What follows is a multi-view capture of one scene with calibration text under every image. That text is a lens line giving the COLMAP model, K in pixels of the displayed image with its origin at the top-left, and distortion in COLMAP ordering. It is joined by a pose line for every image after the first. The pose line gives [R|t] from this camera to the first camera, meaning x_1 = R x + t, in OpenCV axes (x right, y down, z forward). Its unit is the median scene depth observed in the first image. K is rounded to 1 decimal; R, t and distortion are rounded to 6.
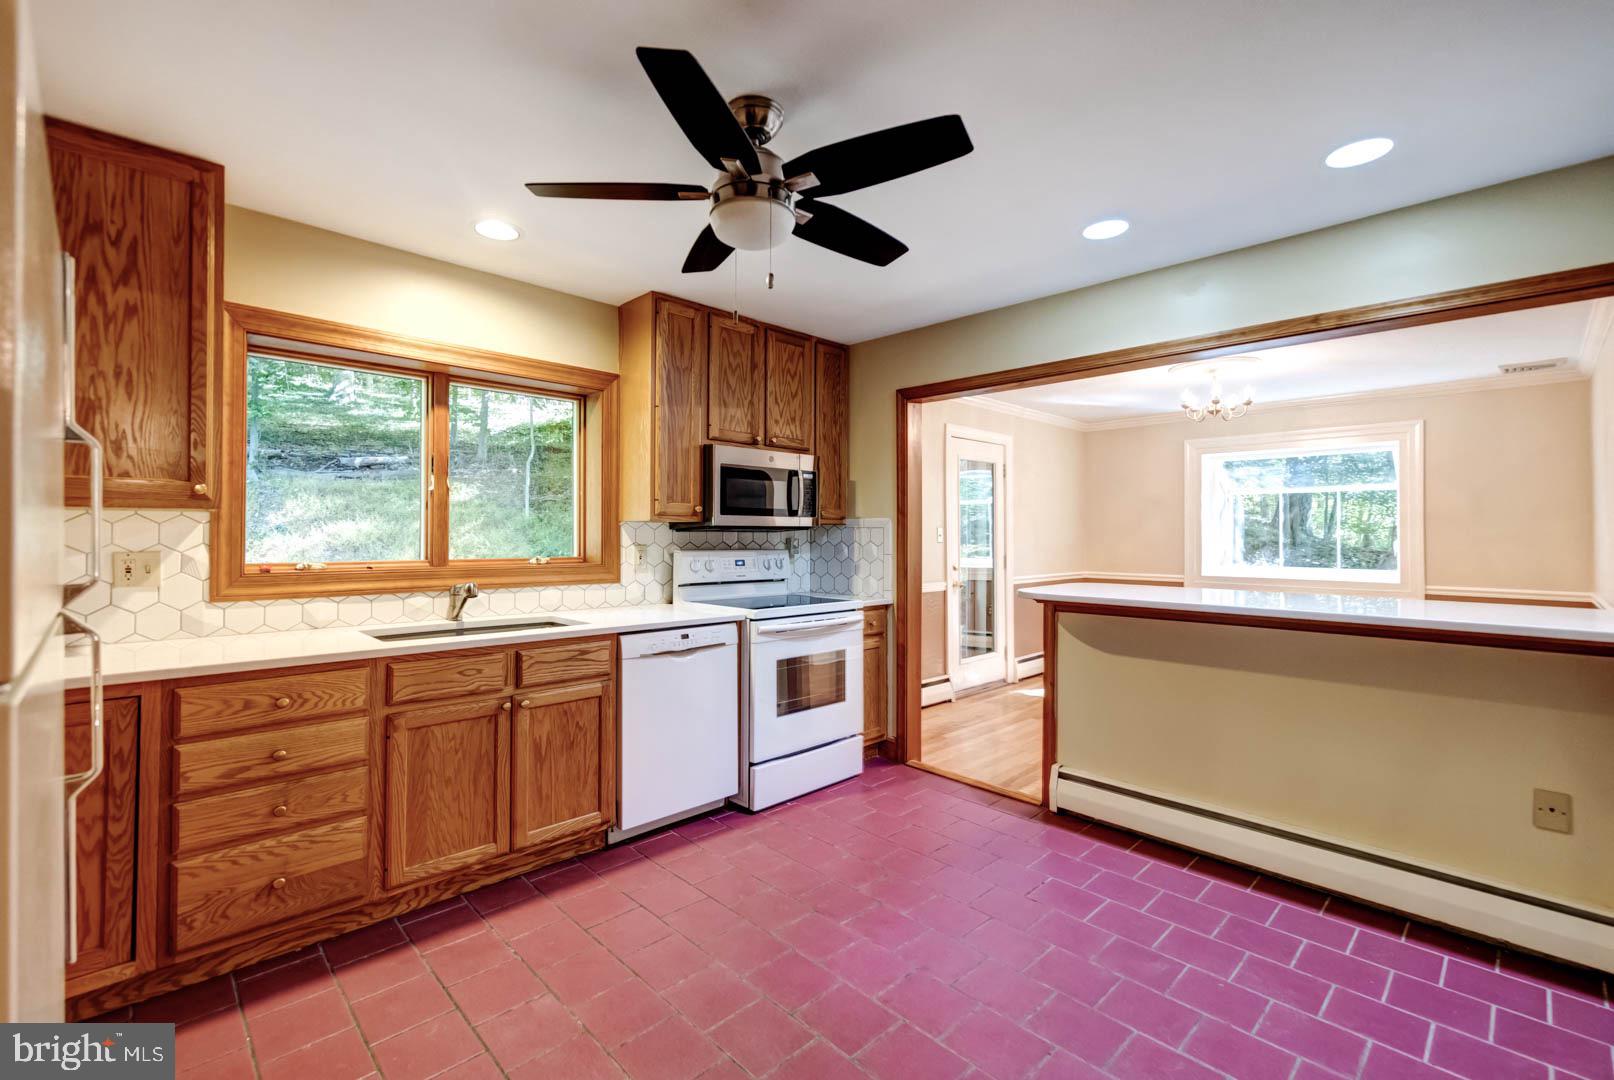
lens RADIAL K [[690.7, 0, 795.2], [0, 690.7, 536.4], [0, 0, 1]] dist [-0.001894, 0.000174]
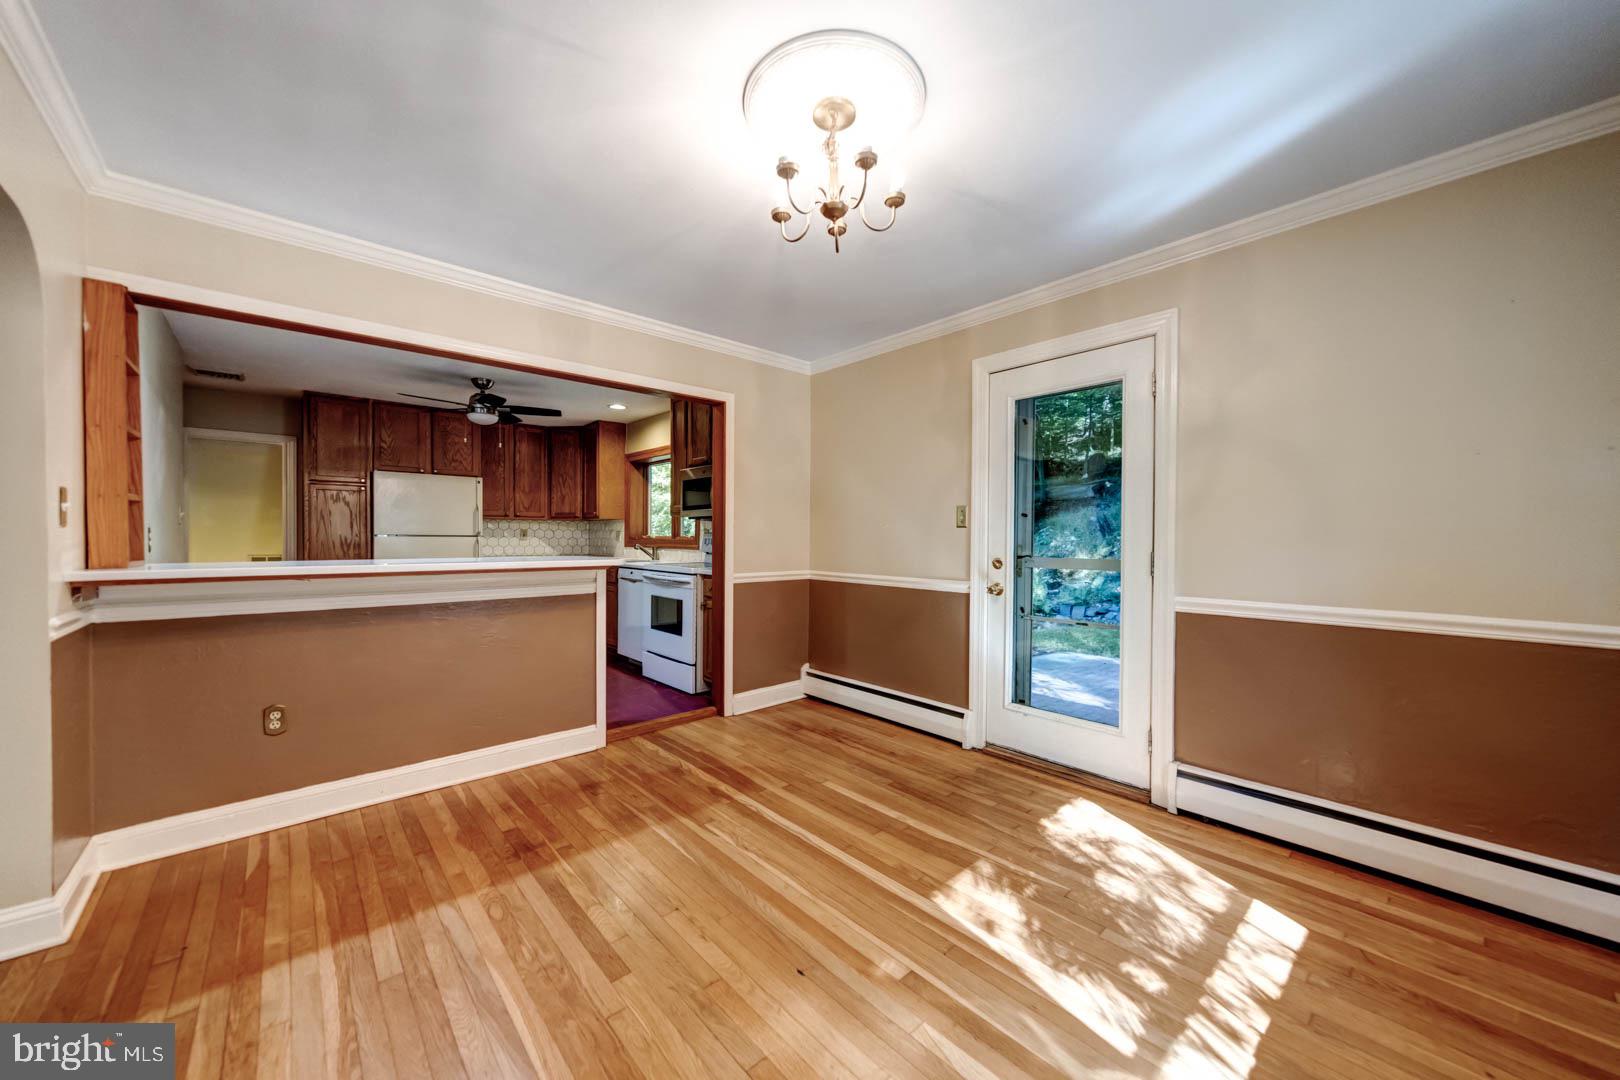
lens RADIAL K [[627.2, 0, 845.3], [0, 627.2, 548.8], [0, 0, 1]] dist [0.001759, -0.000533]
pose [[-0.031984, 0.013270, -0.999400, 1.545244], [-0.007728, 0.999879, 0.013523, 0.041509], [0.999458, 0.008156, -0.031878, 1.570230]]
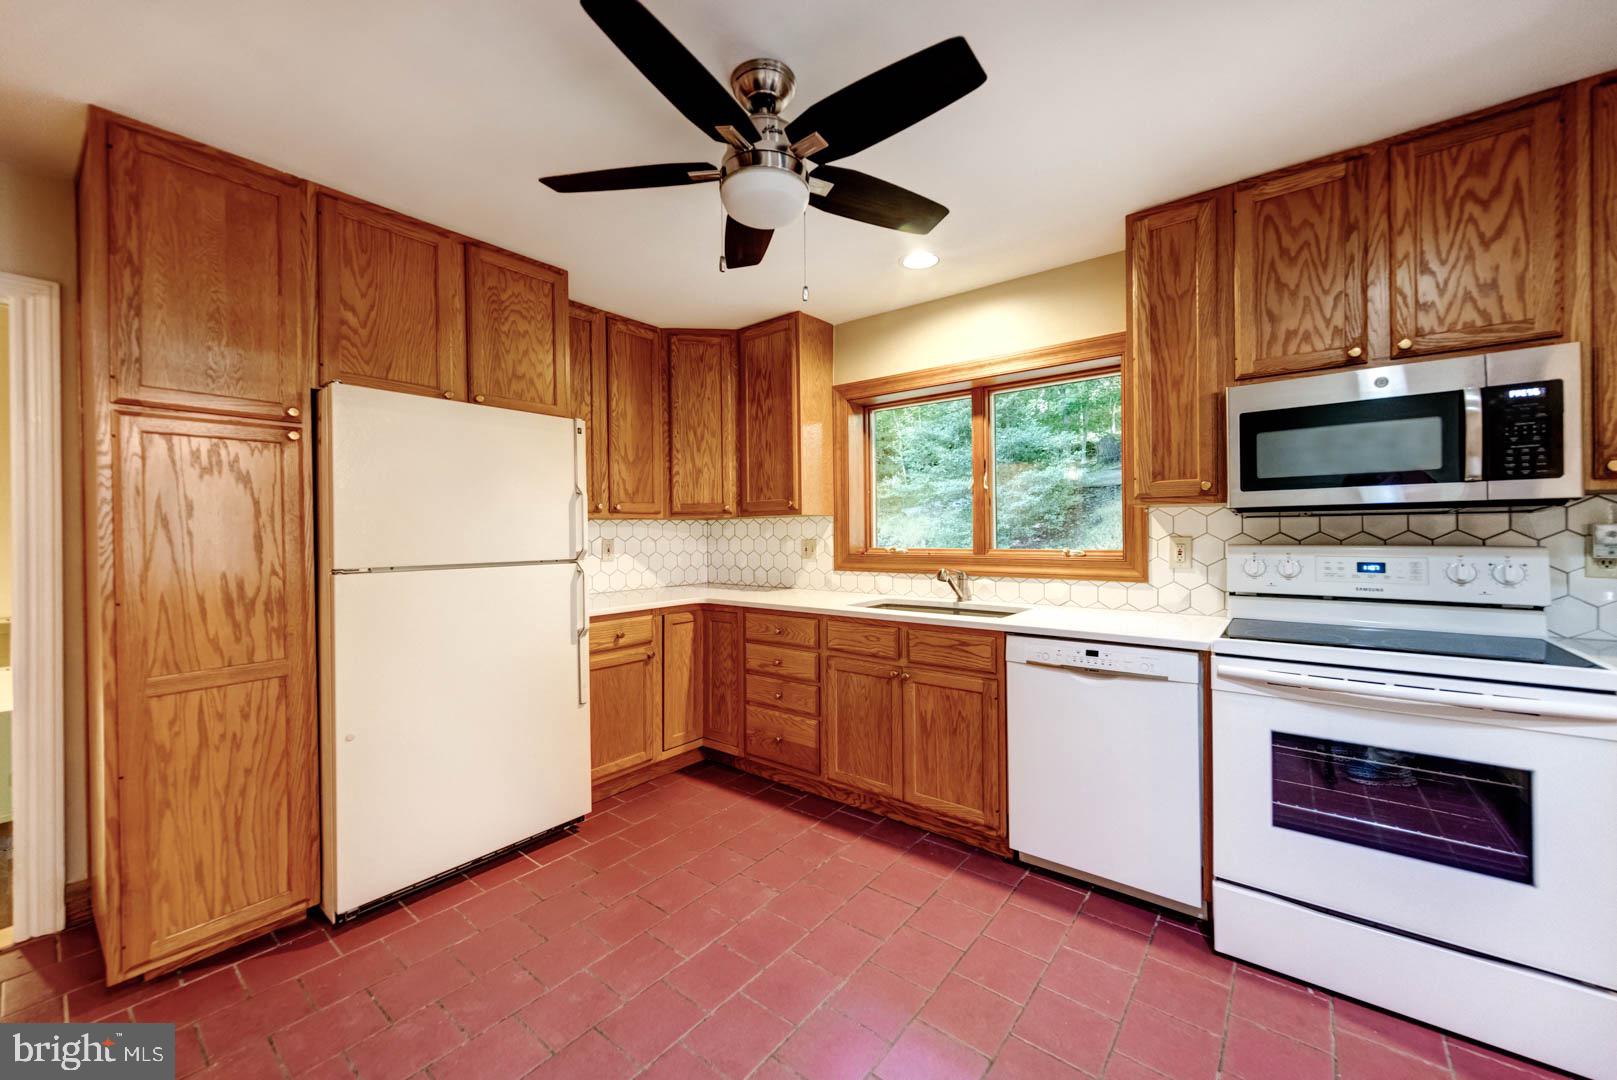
lens RADIAL K [[626.1, 0, 810.9], [0, 626.1, 539.1], [0, 0, 1]] dist [0.001759, -0.000533]
pose [[0.132654, 0.006446, -0.991141, 0.467746], [0.010093, 0.999918, 0.007854, 0.006127], [0.991111, -0.011045, 0.132579, 0.551552]]
